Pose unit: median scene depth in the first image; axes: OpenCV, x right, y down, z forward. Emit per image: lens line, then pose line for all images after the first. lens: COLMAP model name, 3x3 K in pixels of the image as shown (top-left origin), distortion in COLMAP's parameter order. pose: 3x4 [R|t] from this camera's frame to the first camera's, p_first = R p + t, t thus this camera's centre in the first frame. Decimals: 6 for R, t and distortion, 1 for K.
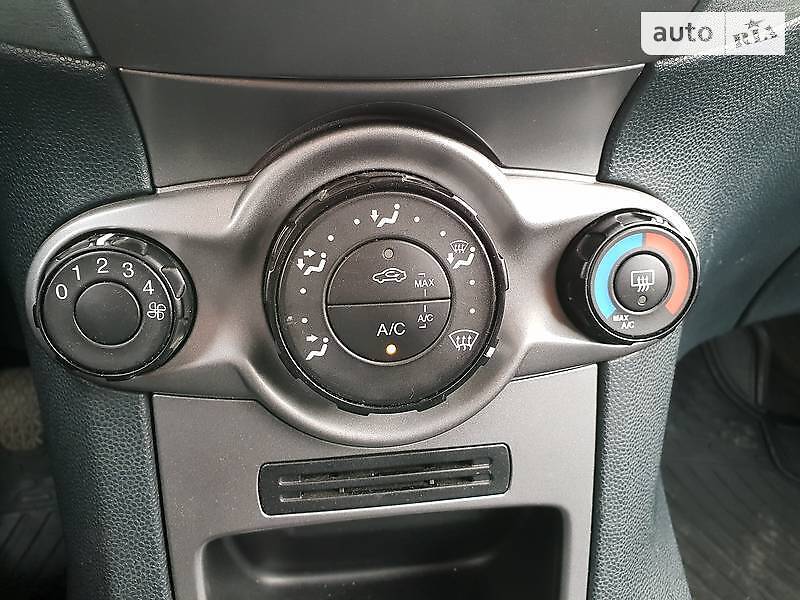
lens RADIAL K [[639.8, 0, 400.0], [0, 639.8, 300.0], [0, 0, 1]] dist [0.090585, -0.142163]
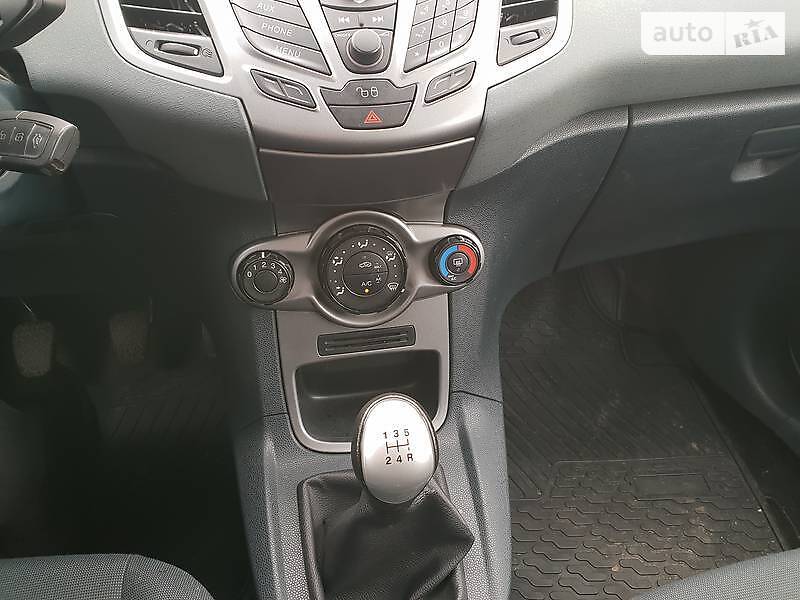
lens RADIAL K [[639.8, 0, 400.0], [0, 639.8, 300.0], [0, 0, 1]] dist [0.090585, -0.142163]
pose [[0.998844, -0.033111, 0.034837, 0.029892], [0.029877, 0.995533, 0.089558, -0.118882], [-0.037647, -0.088413, 0.995372, -1.651175]]
